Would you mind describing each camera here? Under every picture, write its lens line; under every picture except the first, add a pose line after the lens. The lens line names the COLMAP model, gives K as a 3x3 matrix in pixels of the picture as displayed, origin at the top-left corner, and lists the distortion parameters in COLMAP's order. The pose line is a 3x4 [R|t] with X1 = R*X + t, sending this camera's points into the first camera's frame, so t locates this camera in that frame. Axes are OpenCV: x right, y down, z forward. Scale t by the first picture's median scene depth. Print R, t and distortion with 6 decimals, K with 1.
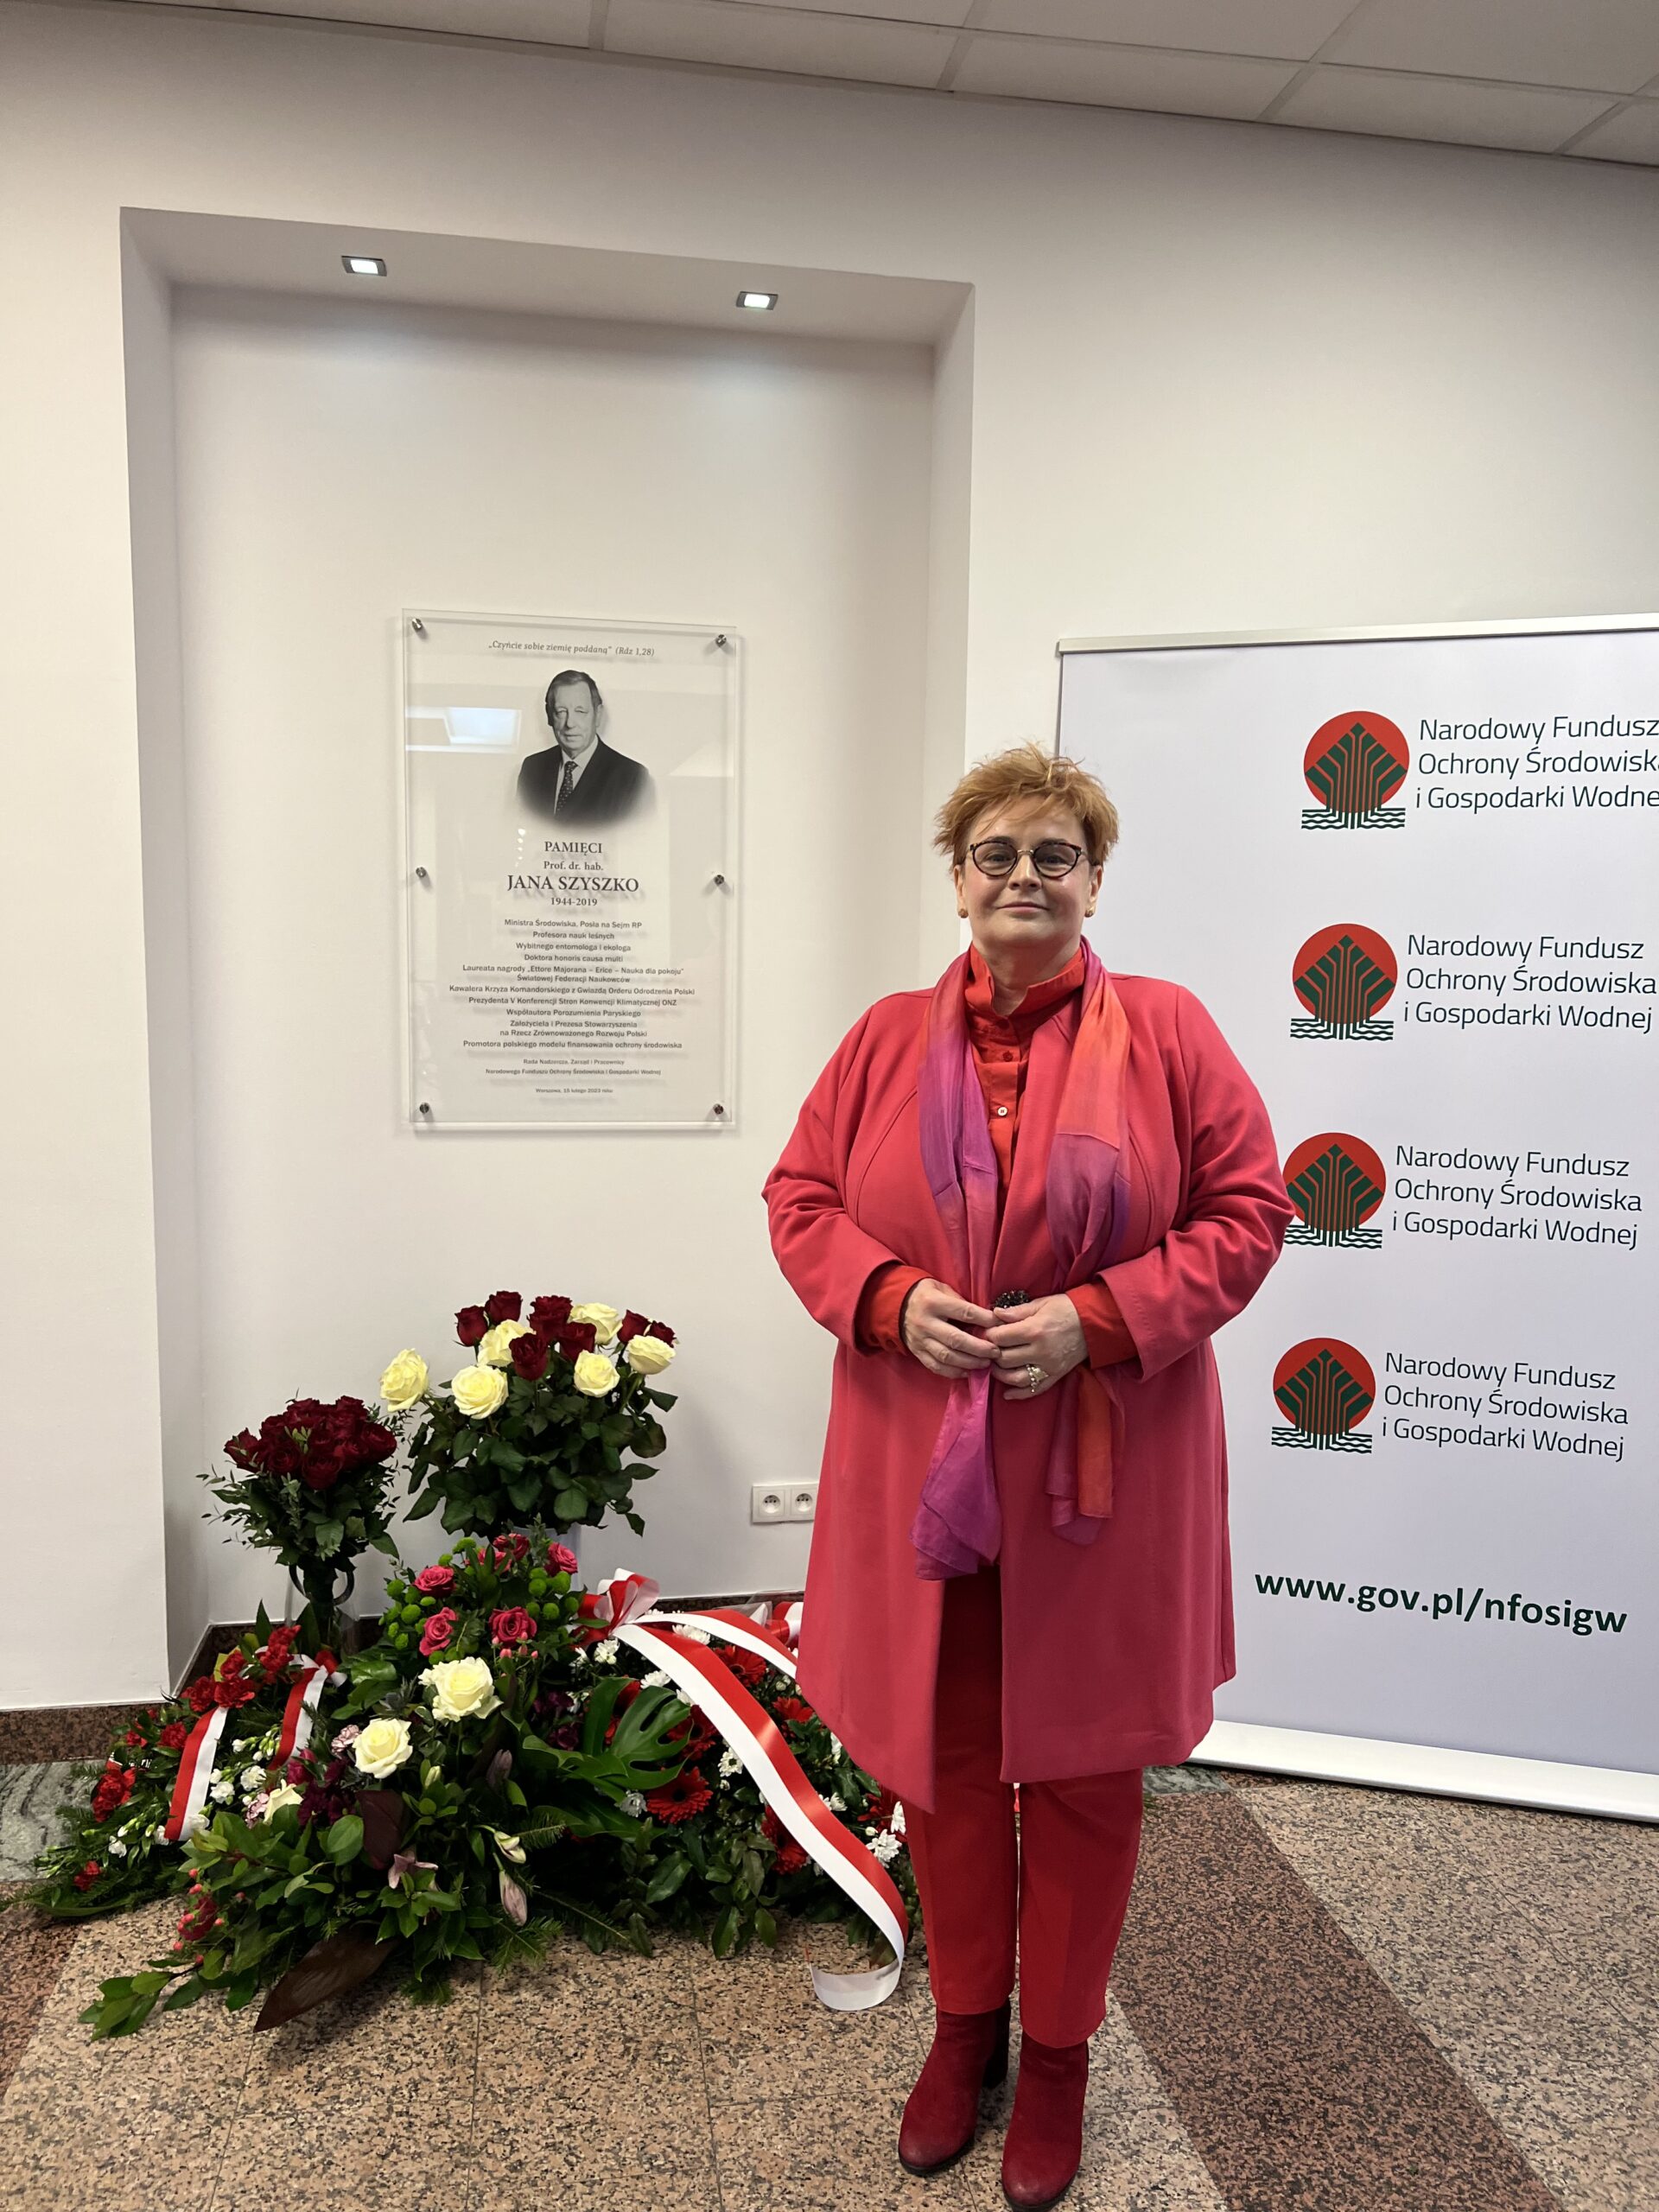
lens RADIAL K [[1641.7, 0, 839.1], [0, 1641.7, 1141.6], [0, 0, 1]] dist [0.126446, -0.000800]
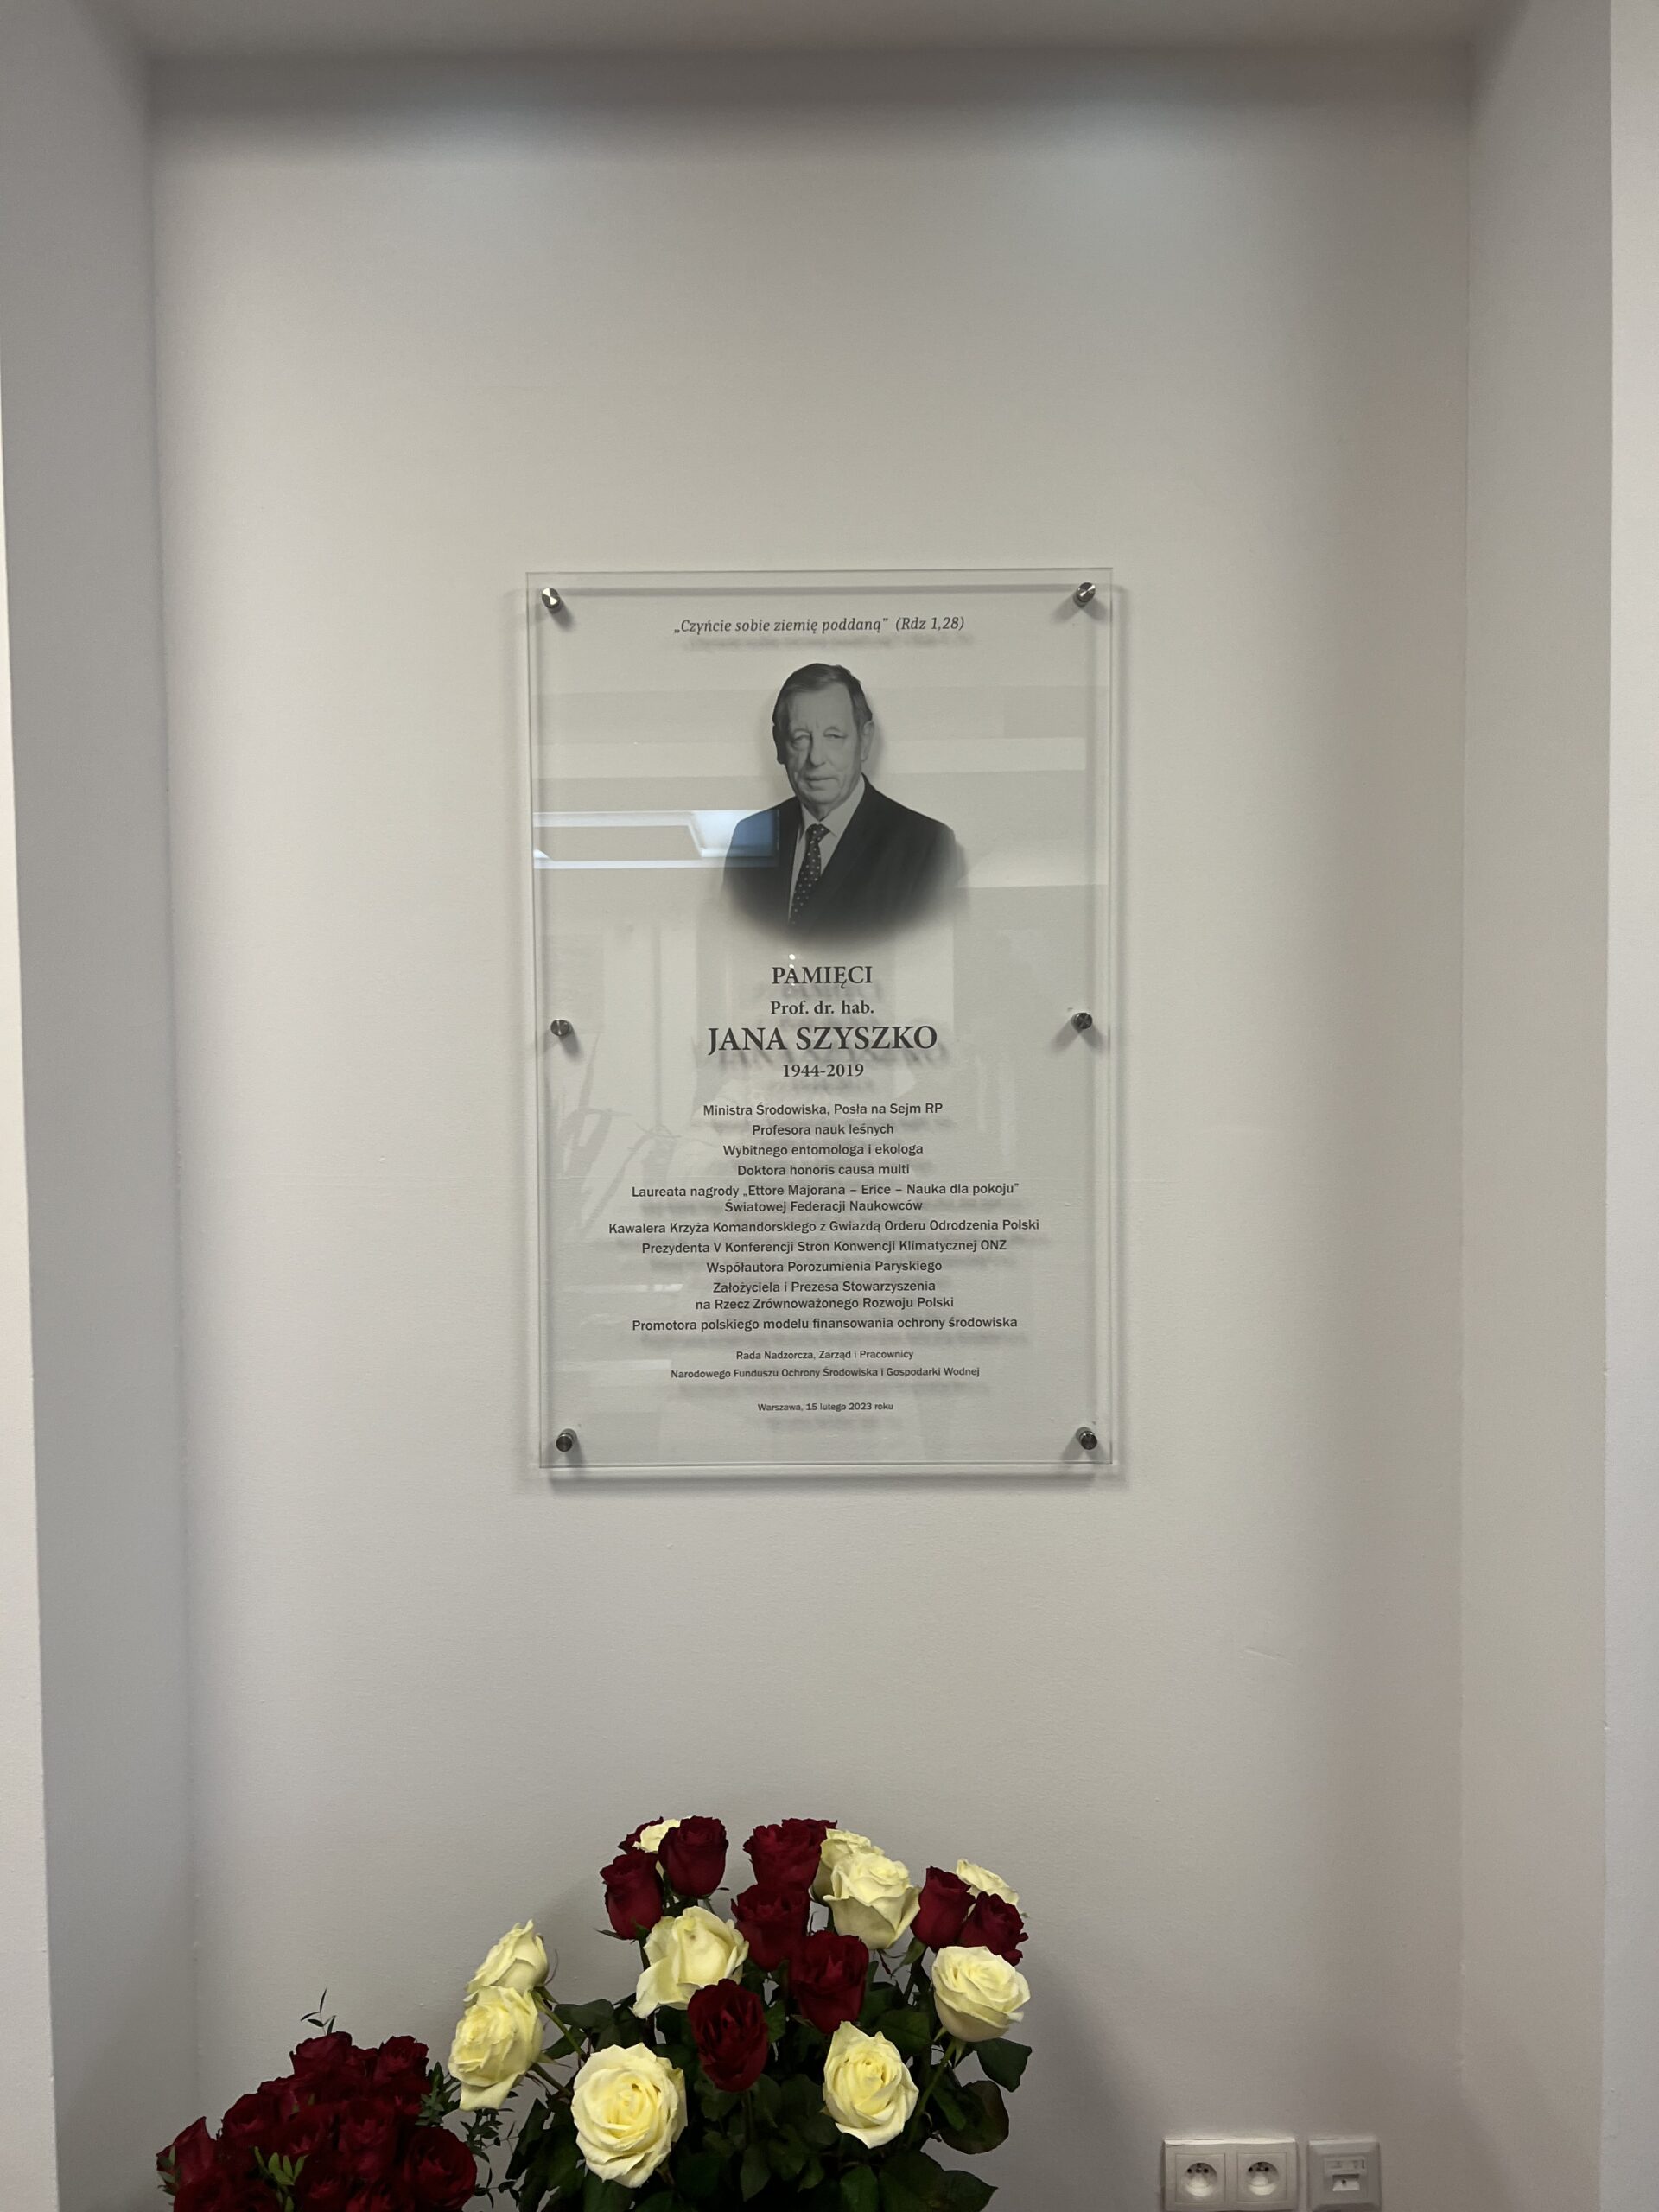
lens RADIAL K [[1641.7, 0, 839.1], [0, 1641.7, 1141.6], [0, 0, 1]] dist [0.126446, -0.000800]
pose [[0.986061, -0.019103, -0.165282, -0.063228], [0.007661, 0.997546, -0.069590, -0.082000], [0.166205, 0.067354, 0.983788, 0.451986]]
